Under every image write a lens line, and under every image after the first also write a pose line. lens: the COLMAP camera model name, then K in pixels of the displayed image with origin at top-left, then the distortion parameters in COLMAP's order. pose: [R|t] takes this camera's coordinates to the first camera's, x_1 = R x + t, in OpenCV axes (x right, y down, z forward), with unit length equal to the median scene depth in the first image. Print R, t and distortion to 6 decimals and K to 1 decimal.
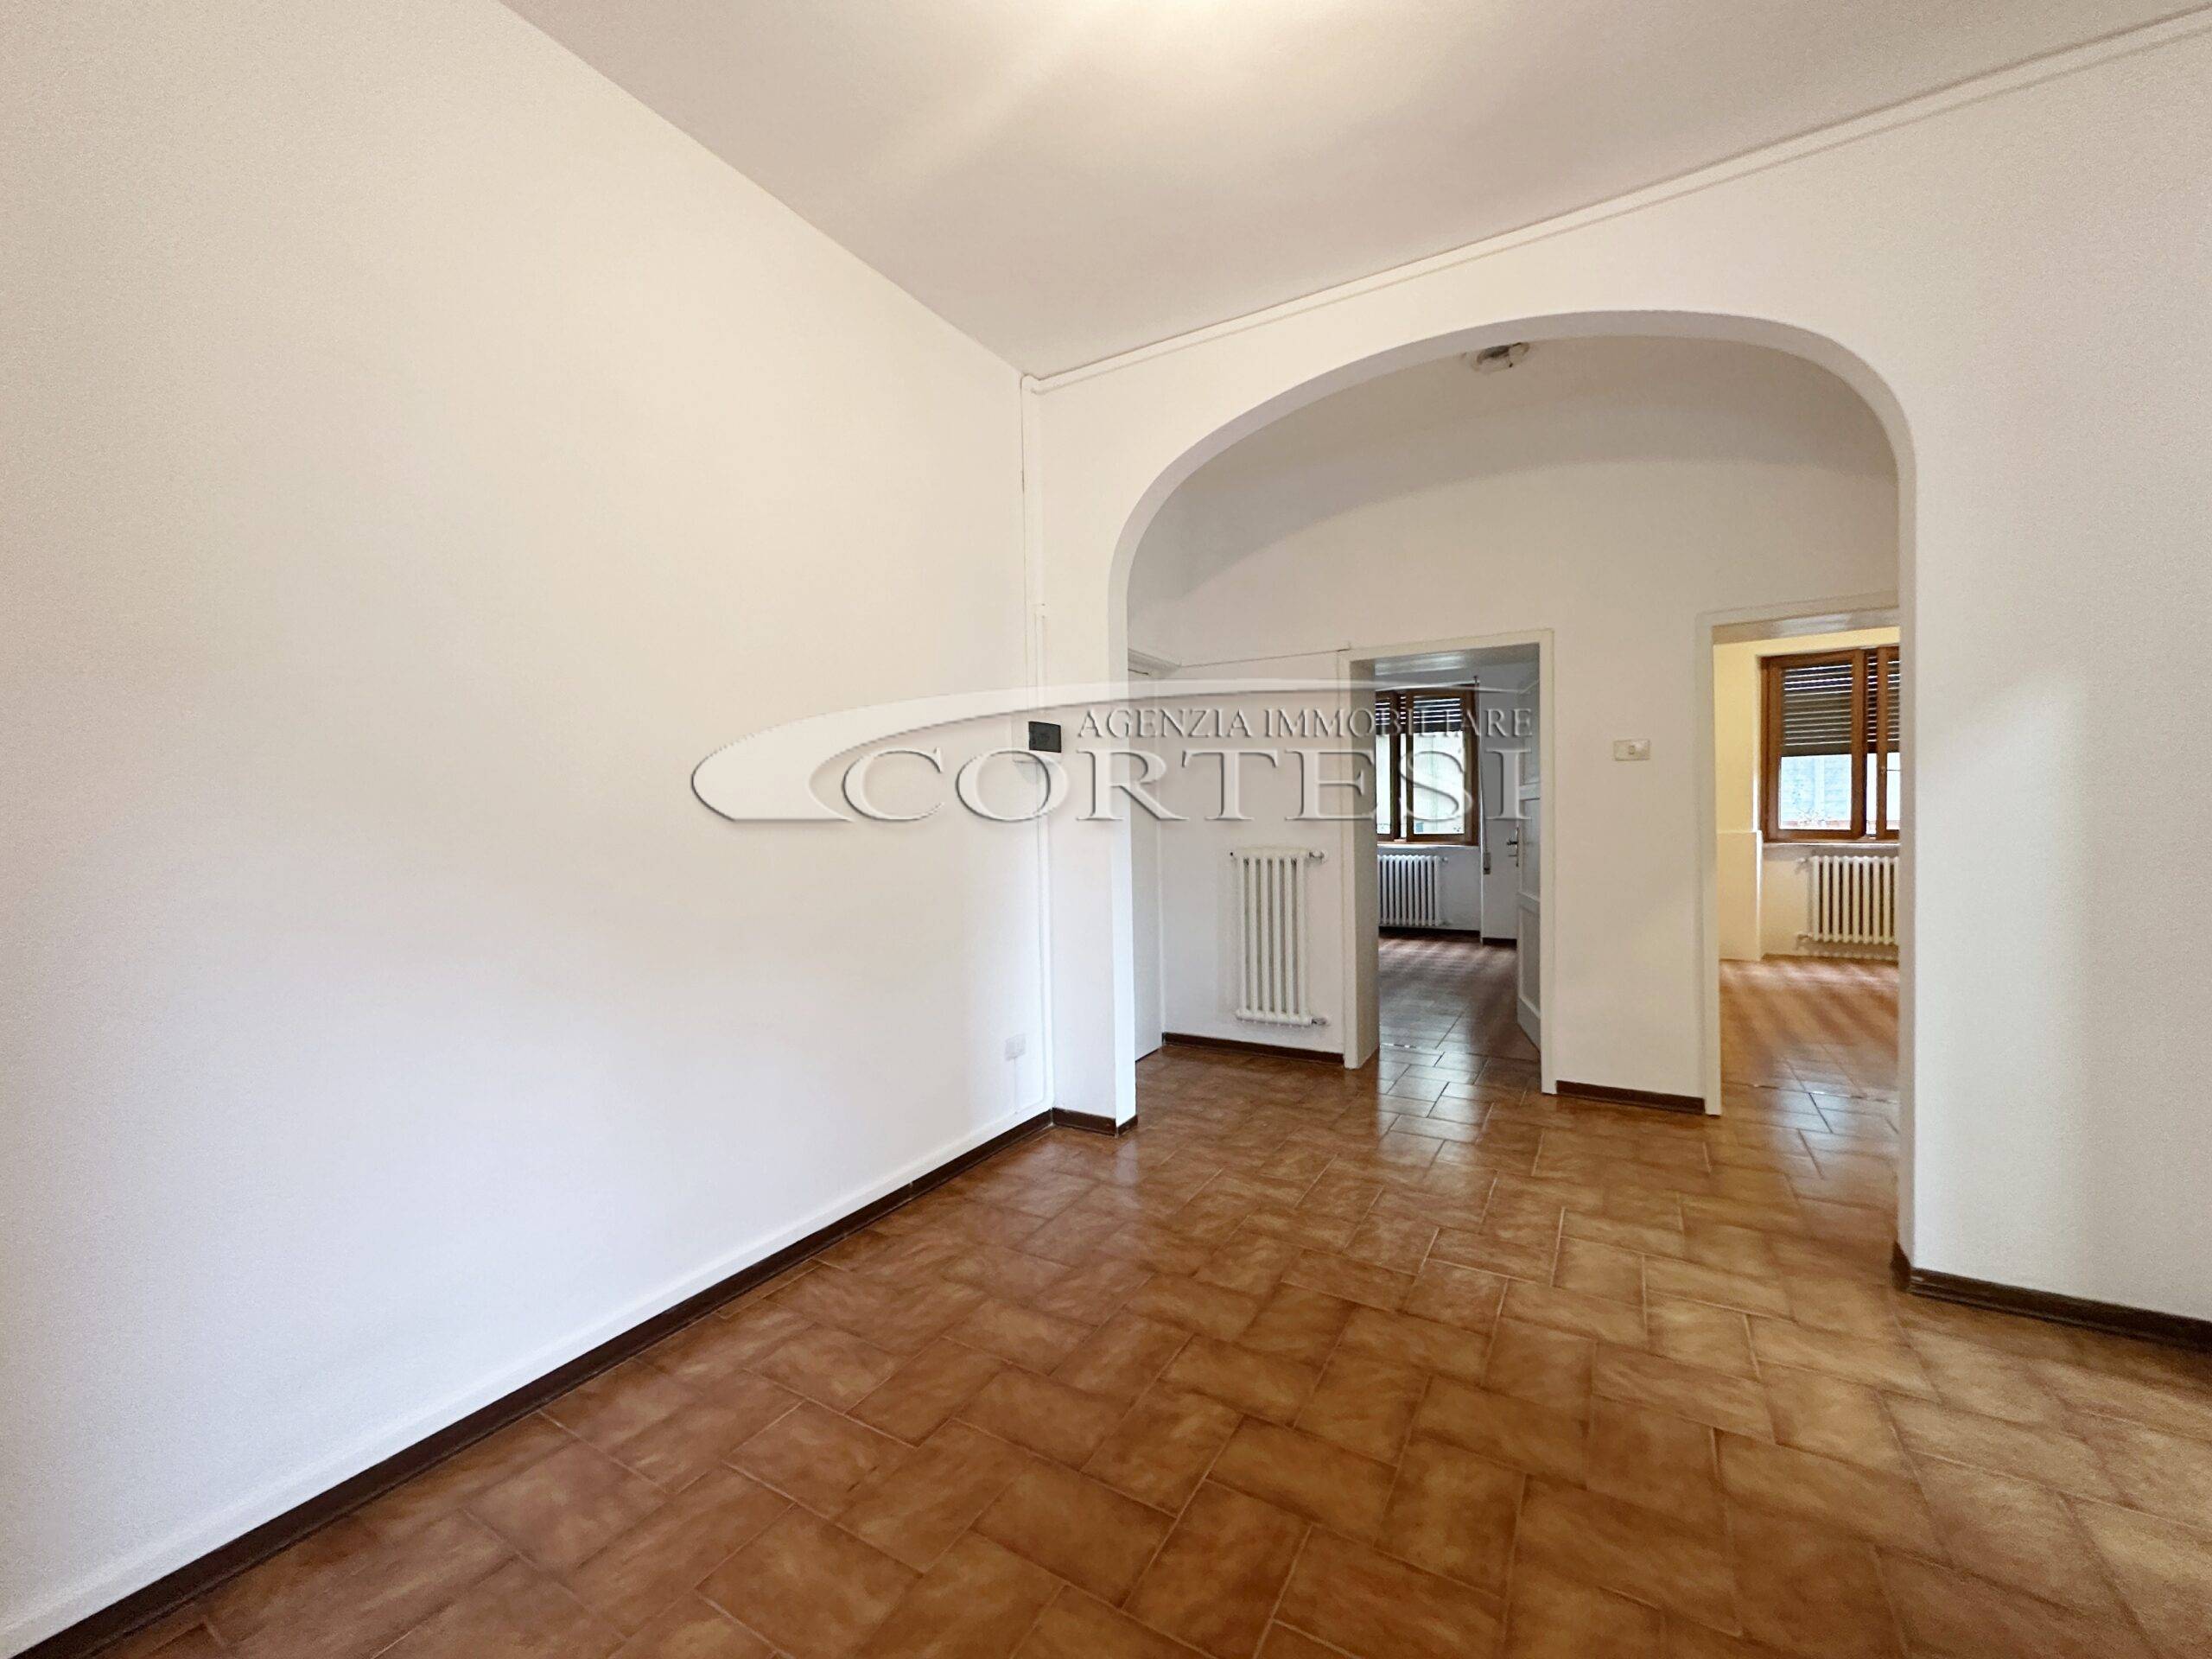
lens RADIAL K [[879.6, 0, 1103.8], [0, 879.6, 833.6], [0, 0, 1]] dist [-0.005153, 0.000842]
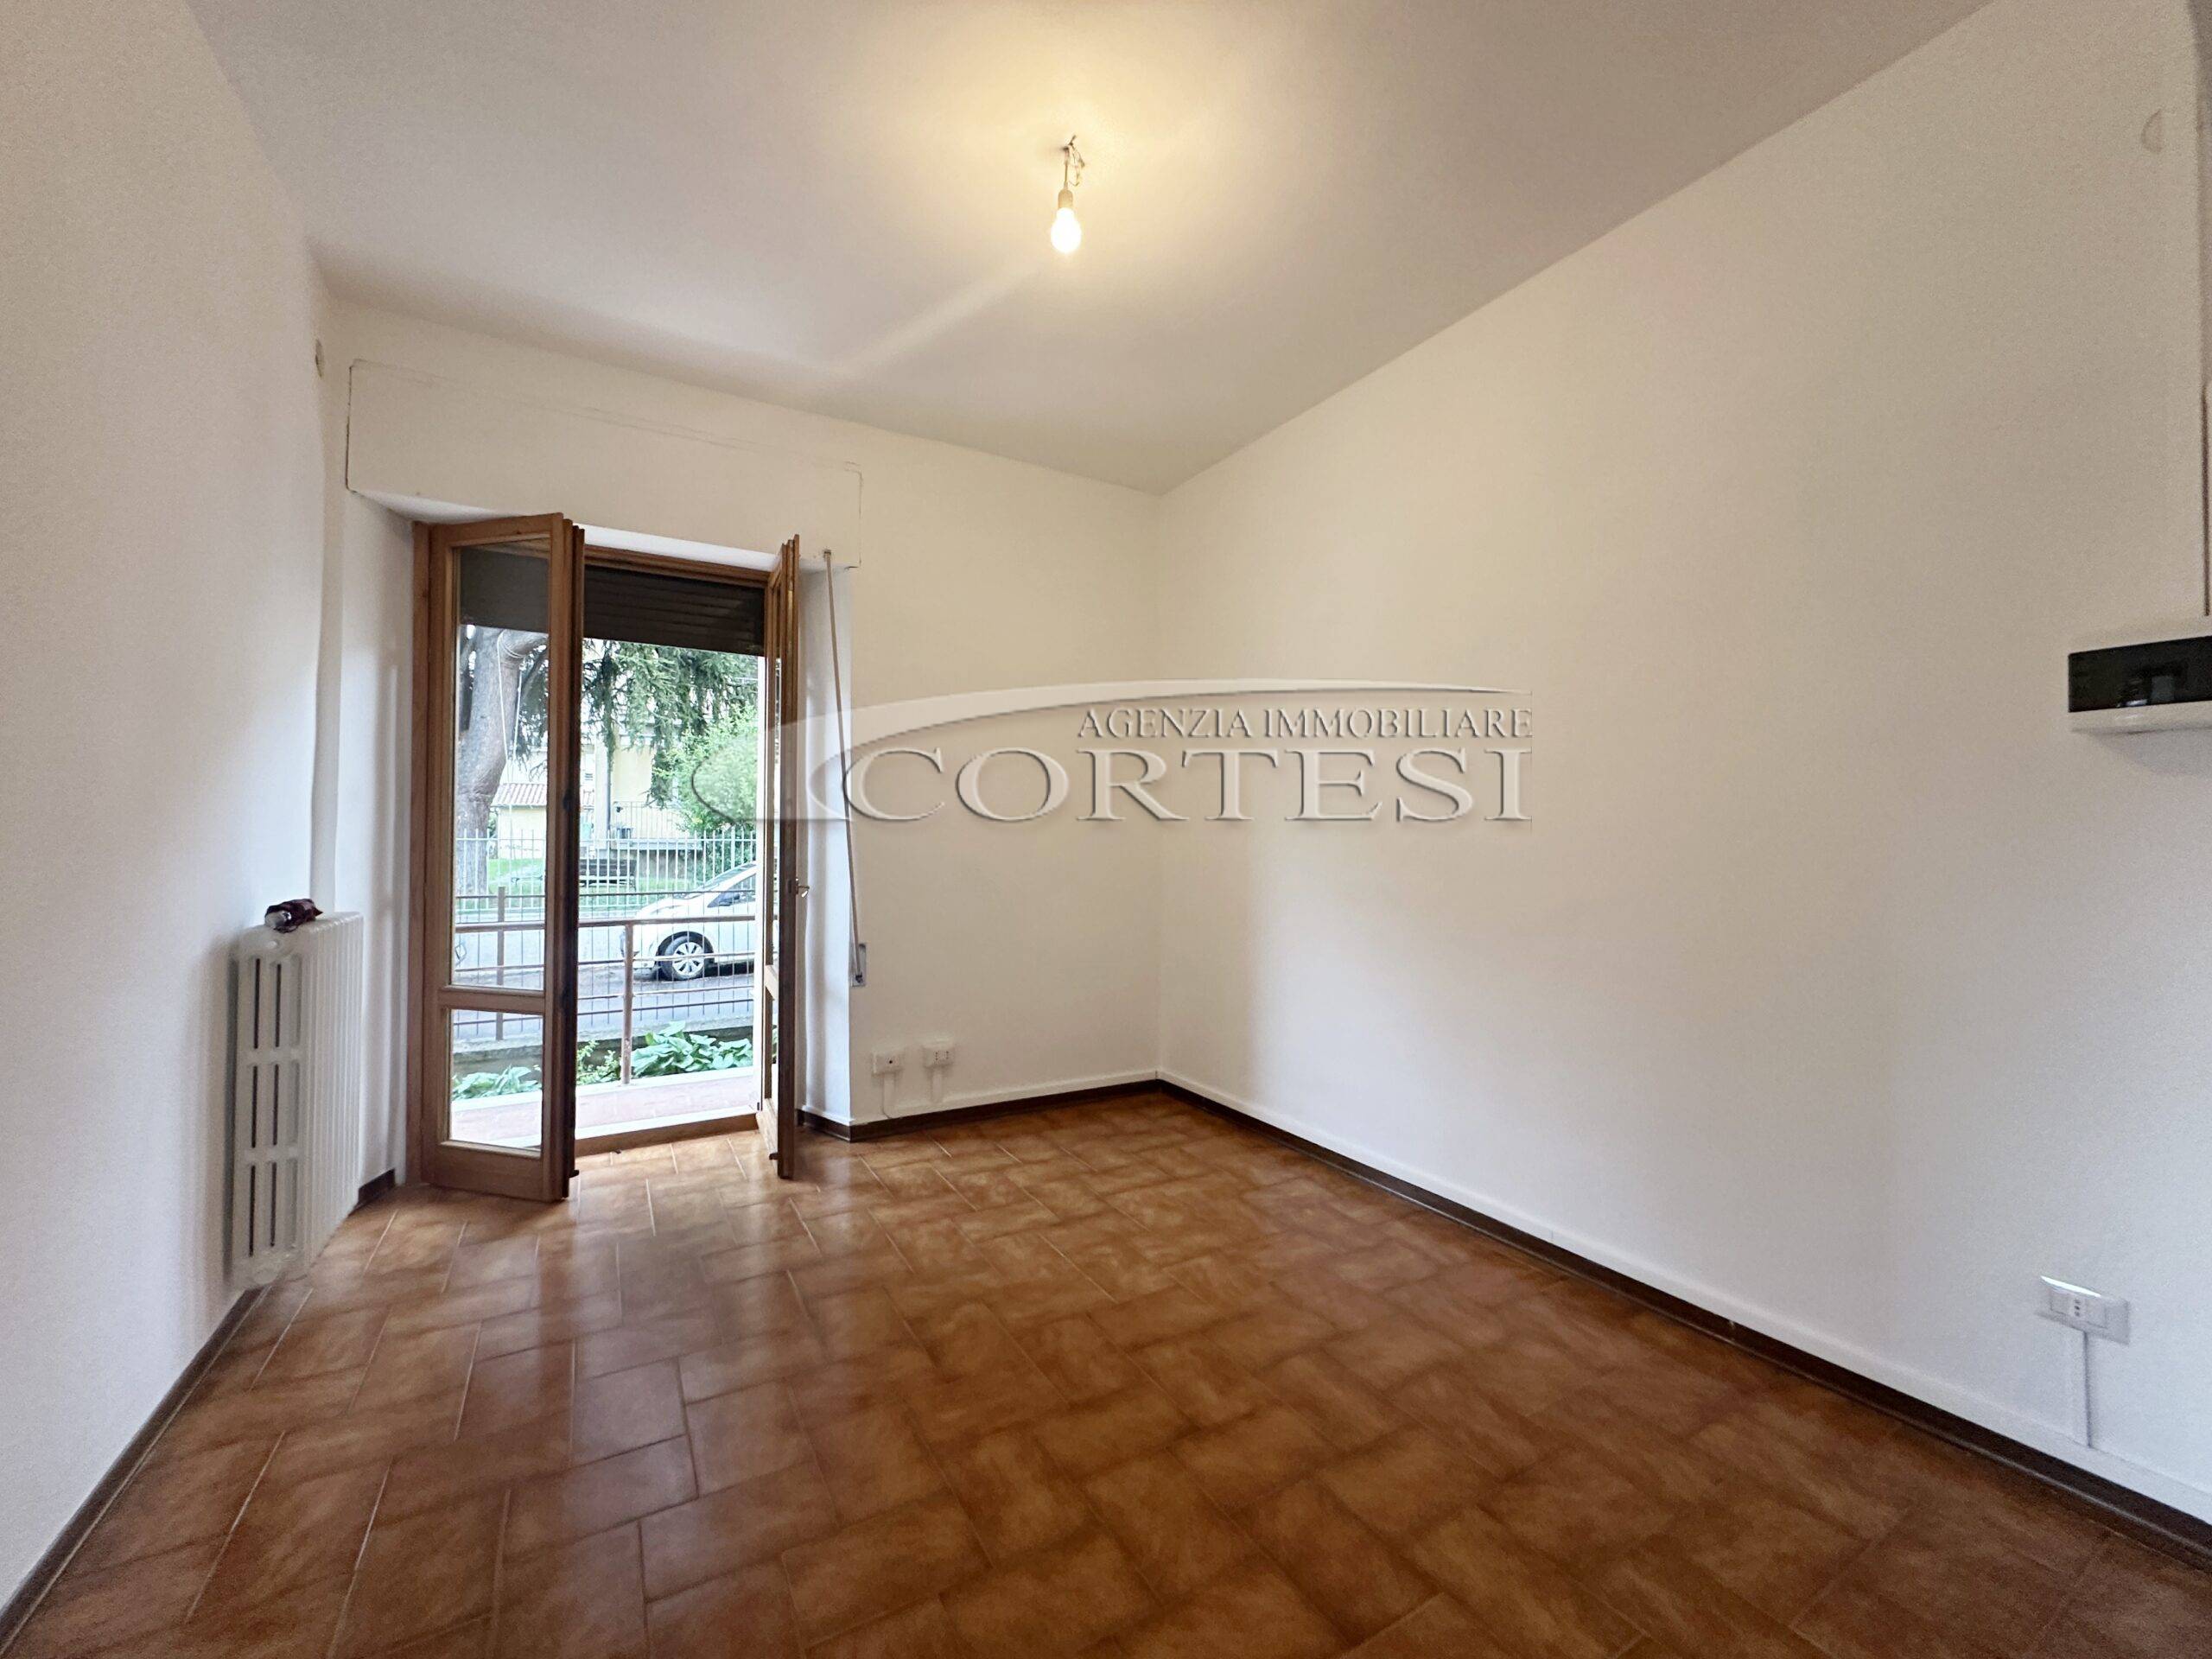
lens RADIAL K [[879.6, 0, 1093.8], [0, 879.6, 816.7], [0, 0, 1]] dist [-0.005153, 0.000842]
pose [[-0.499091, -0.004255, -0.866539, 1.004156], [-0.014684, 0.999886, 0.003548, -0.047613], [0.866425, 0.014495, -0.499096, 1.258652]]
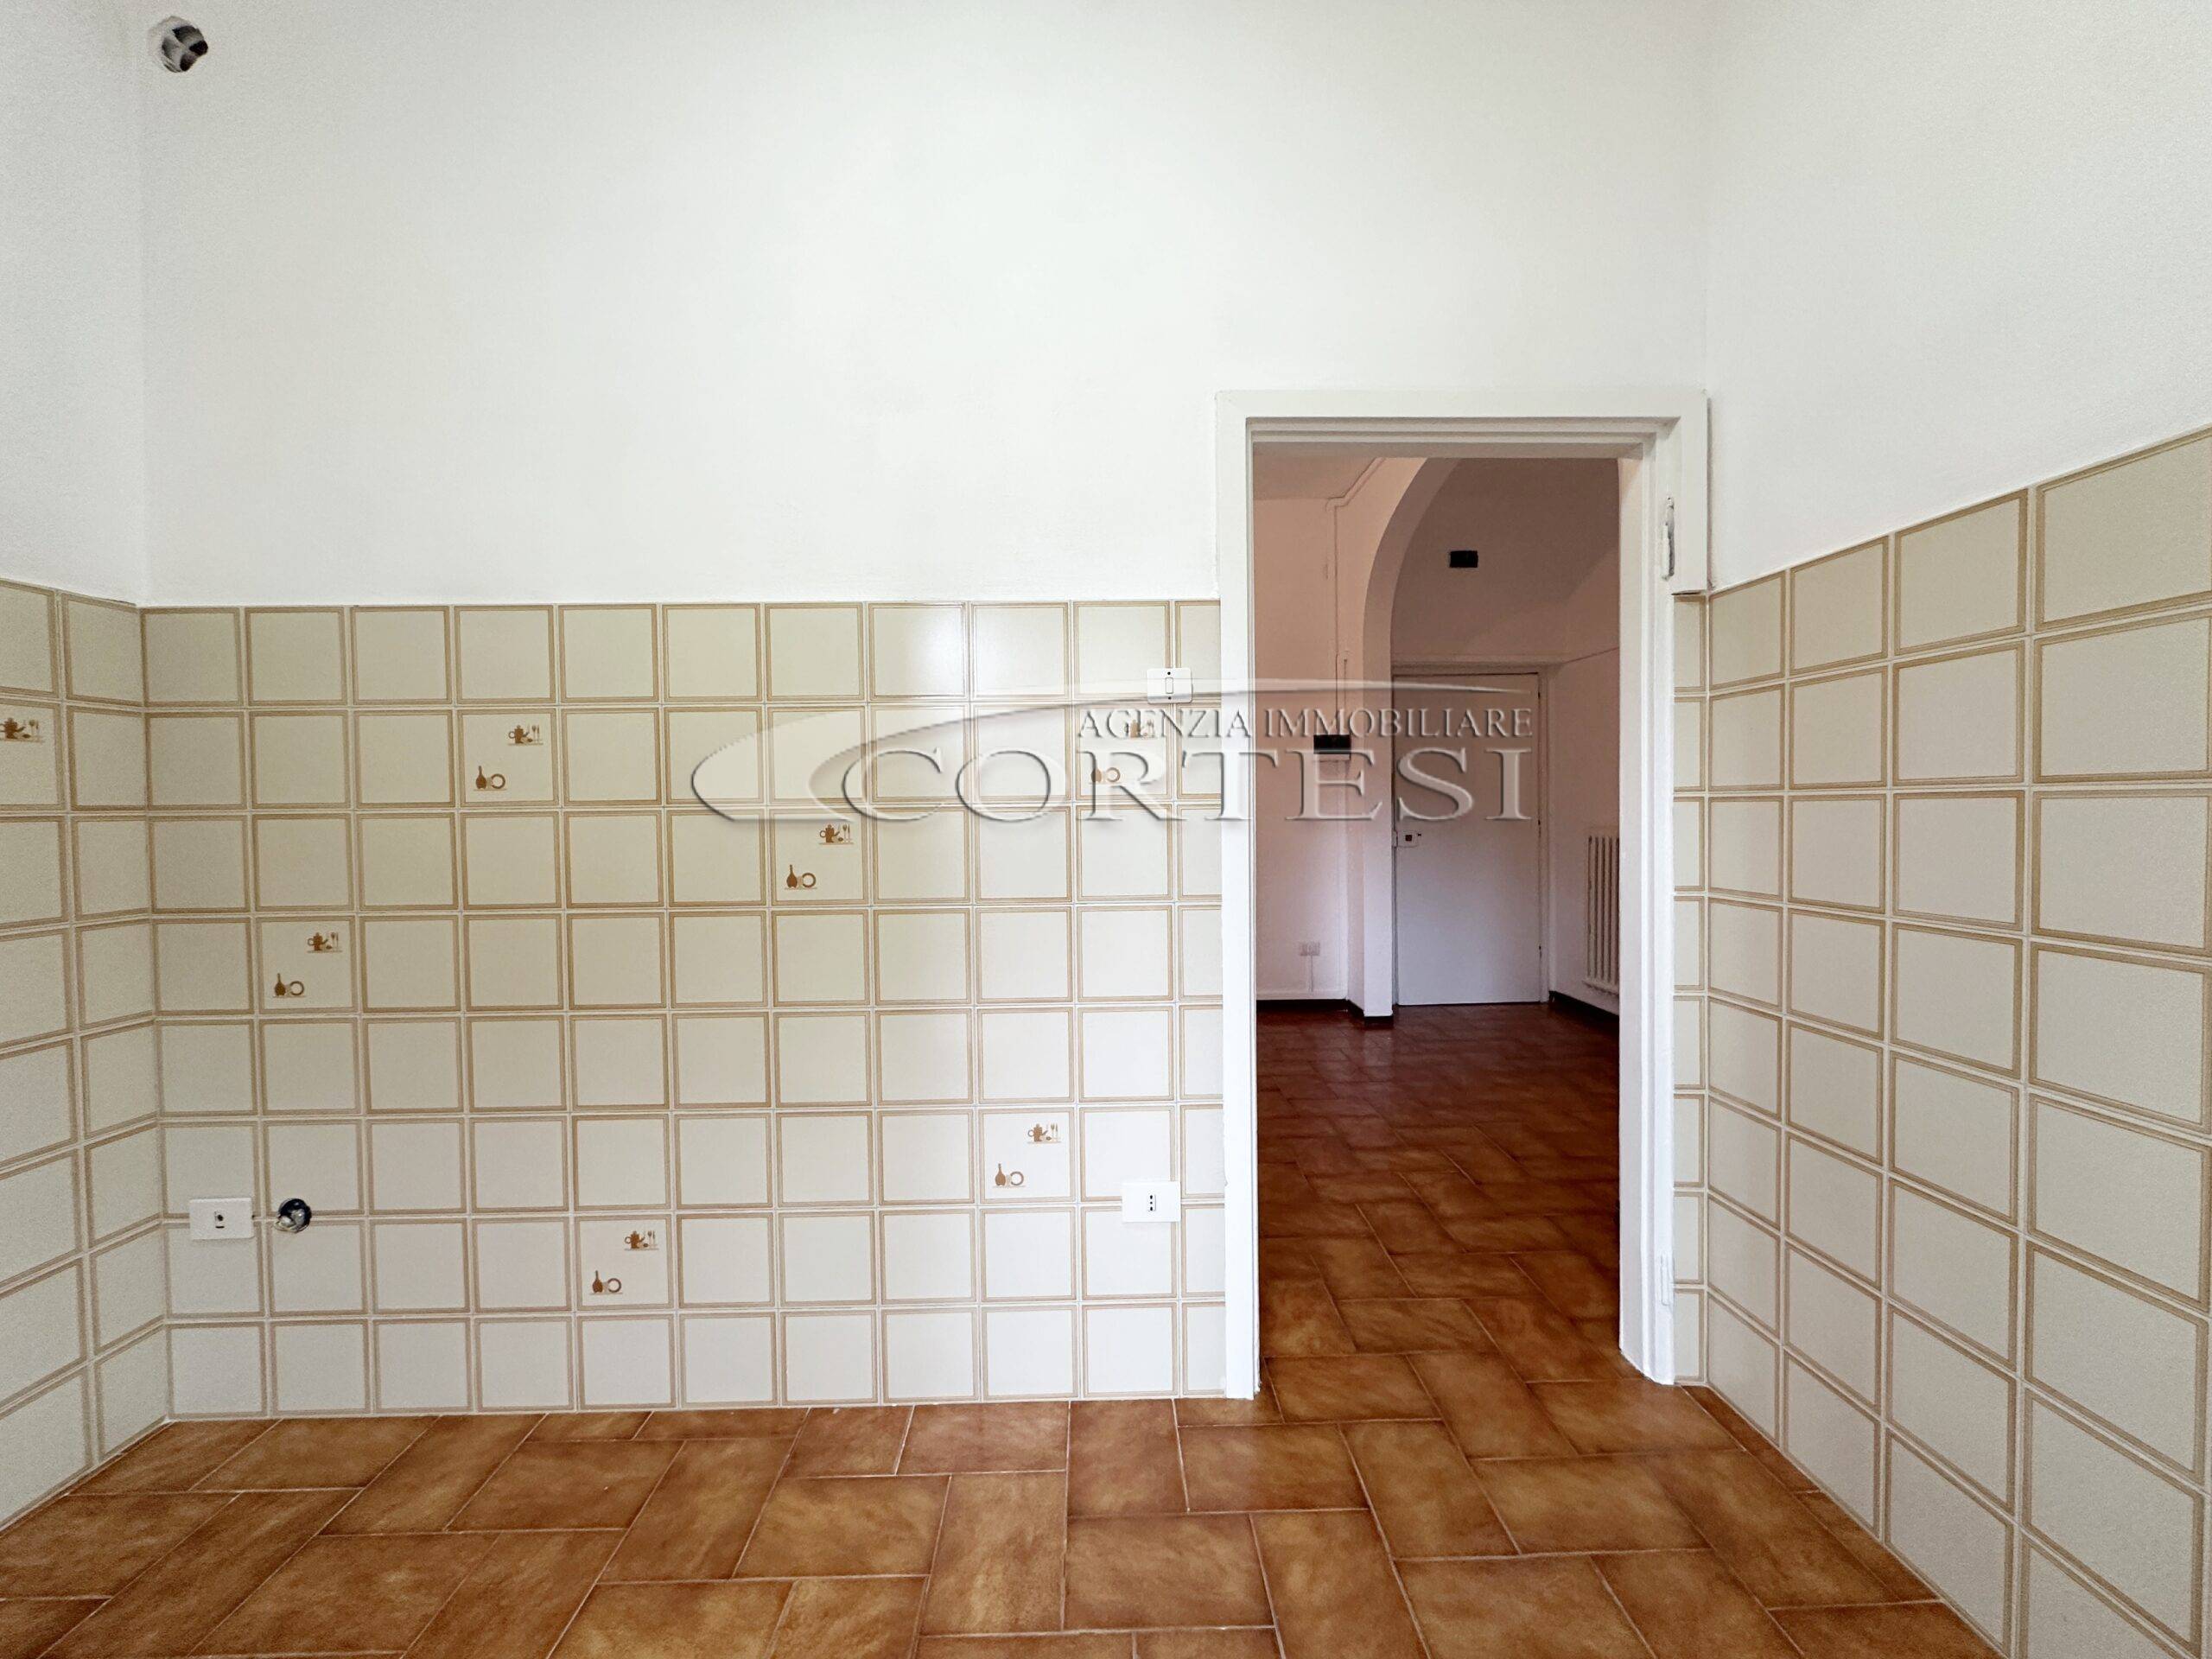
lens RADIAL K [[879.6, 0, 1103.5], [0, 879.6, 826.7], [0, 0, 1]] dist [-0.005153, 0.000842]
pose [[0.527860, 0.034597, -0.848627, 1.649012], [-0.022068, 0.999391, 0.027017, 0.000196], [0.849045, 0.004466, 0.528302, -0.176300]]
